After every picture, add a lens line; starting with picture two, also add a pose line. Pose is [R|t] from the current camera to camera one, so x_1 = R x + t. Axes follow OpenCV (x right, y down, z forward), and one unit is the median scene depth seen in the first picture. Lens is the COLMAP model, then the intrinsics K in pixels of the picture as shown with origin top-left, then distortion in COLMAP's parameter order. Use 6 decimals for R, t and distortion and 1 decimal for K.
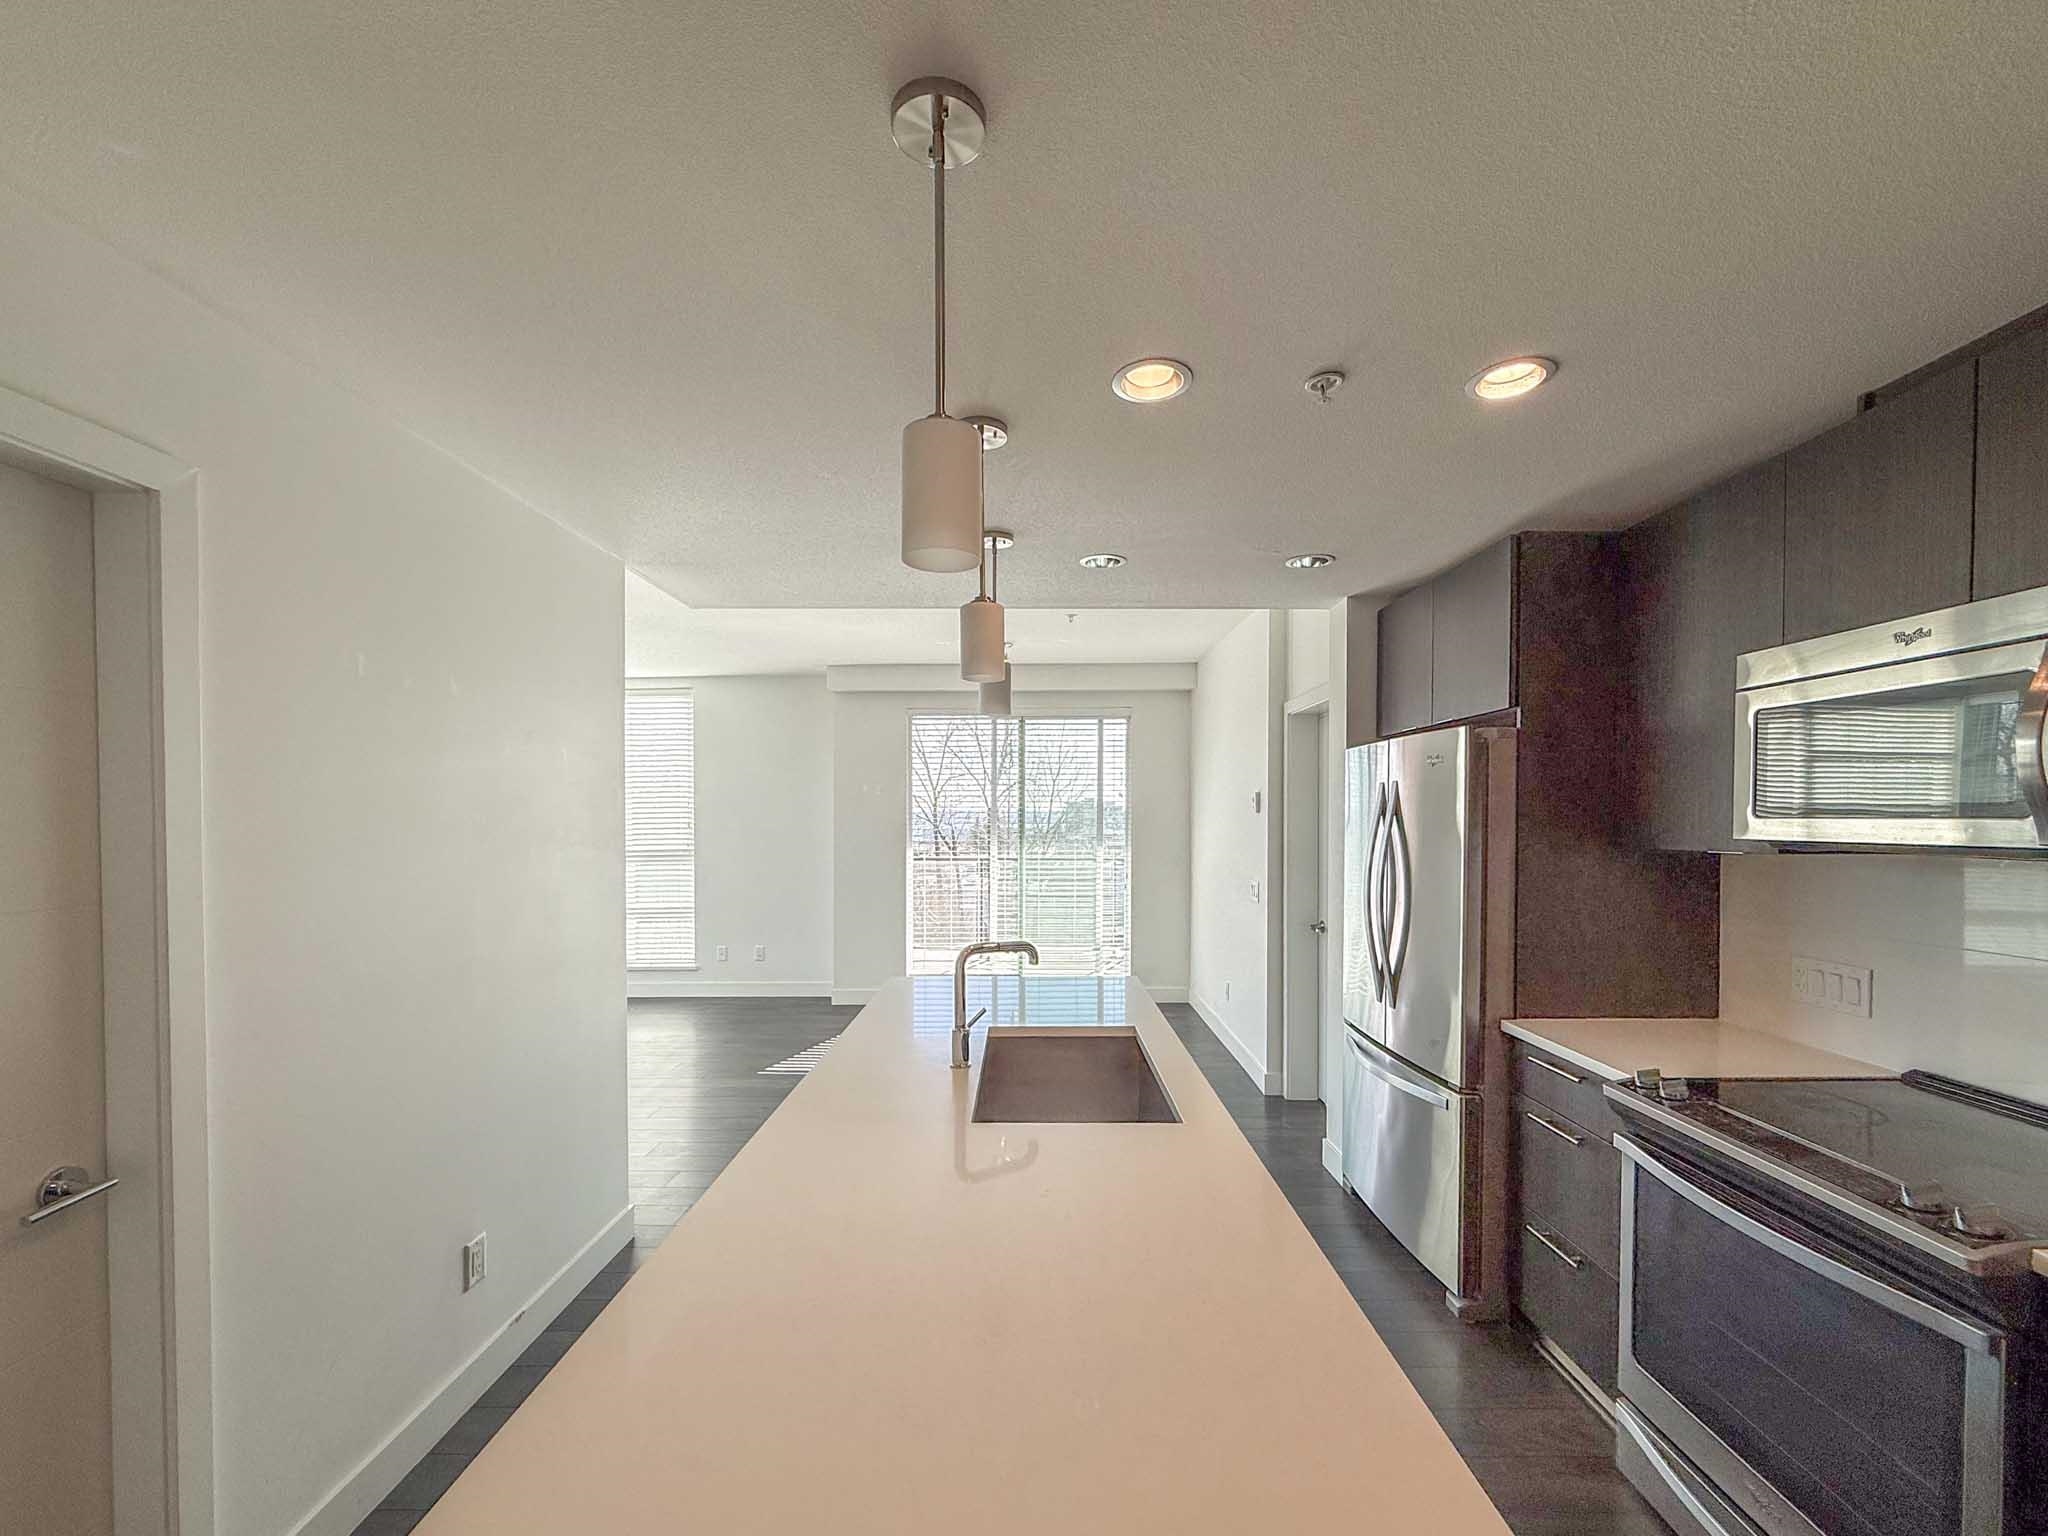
lens RADIAL K [[840.6, 0, 1032.5], [0, 840.6, 824.9], [0, 0, 1]] dist [0.000776, 0.000048]
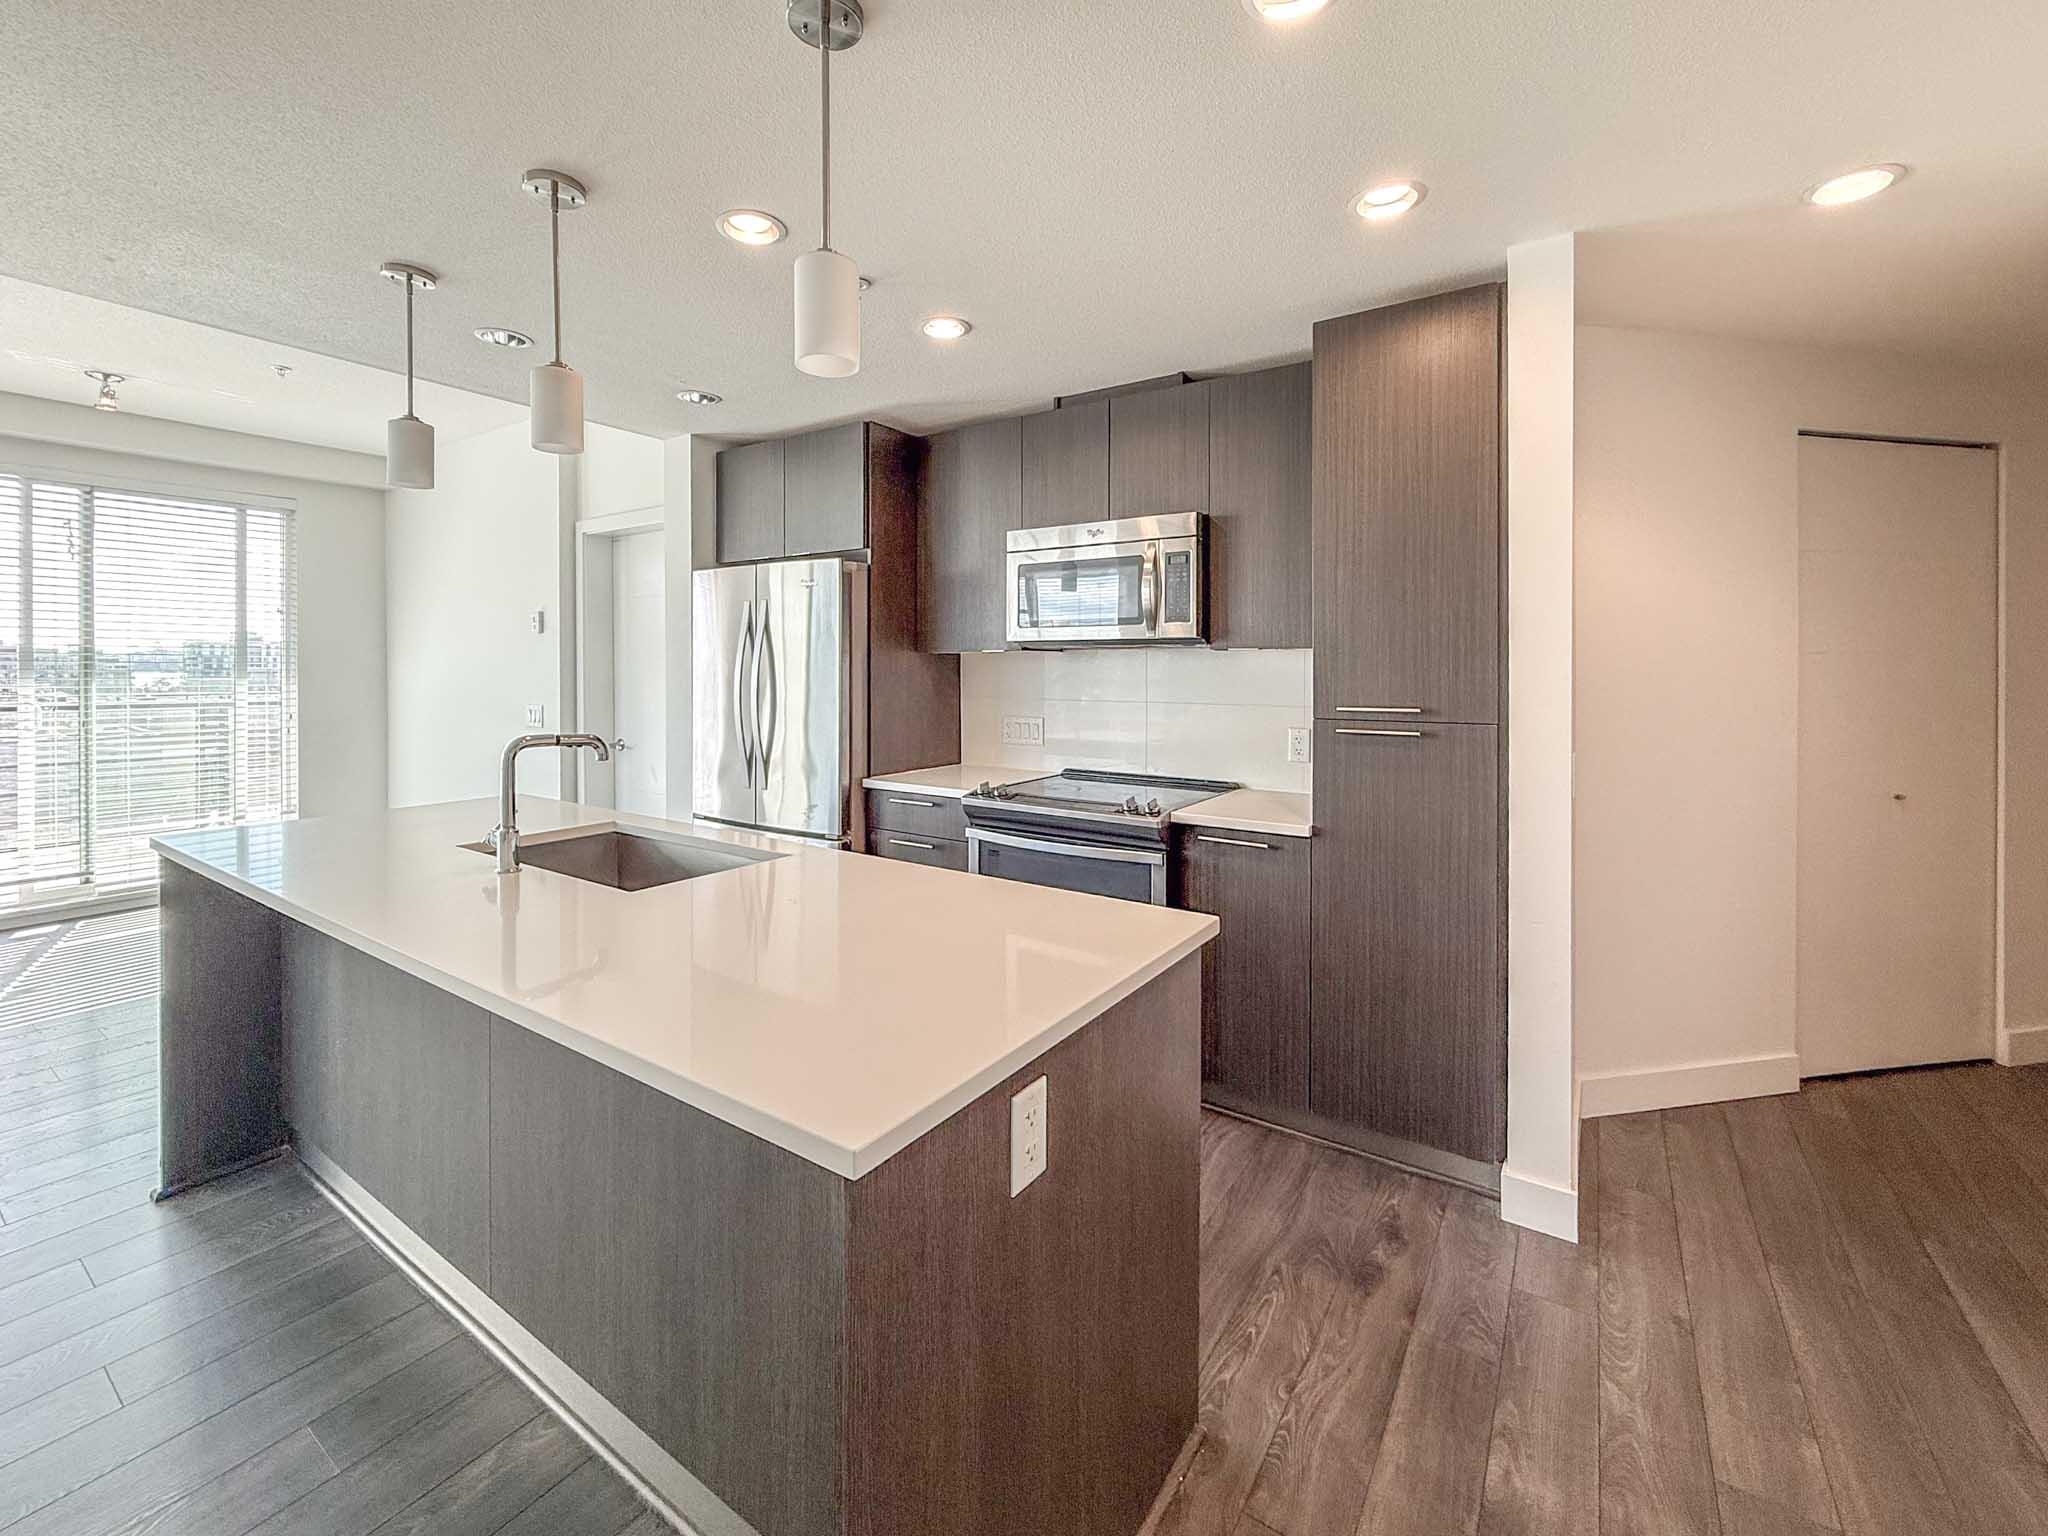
lens RADIAL K [[840.7, 0, 1020.0], [0, 840.7, 667.6], [0, 0, 1]] dist [0.000312, -0.000148]
pose [[0.559050, 0.000536, 0.829134, -0.414125], [0.005113, 0.999979, -0.004093, 0.059432], [-0.829118, 0.006527, 0.559035, 0.034291]]
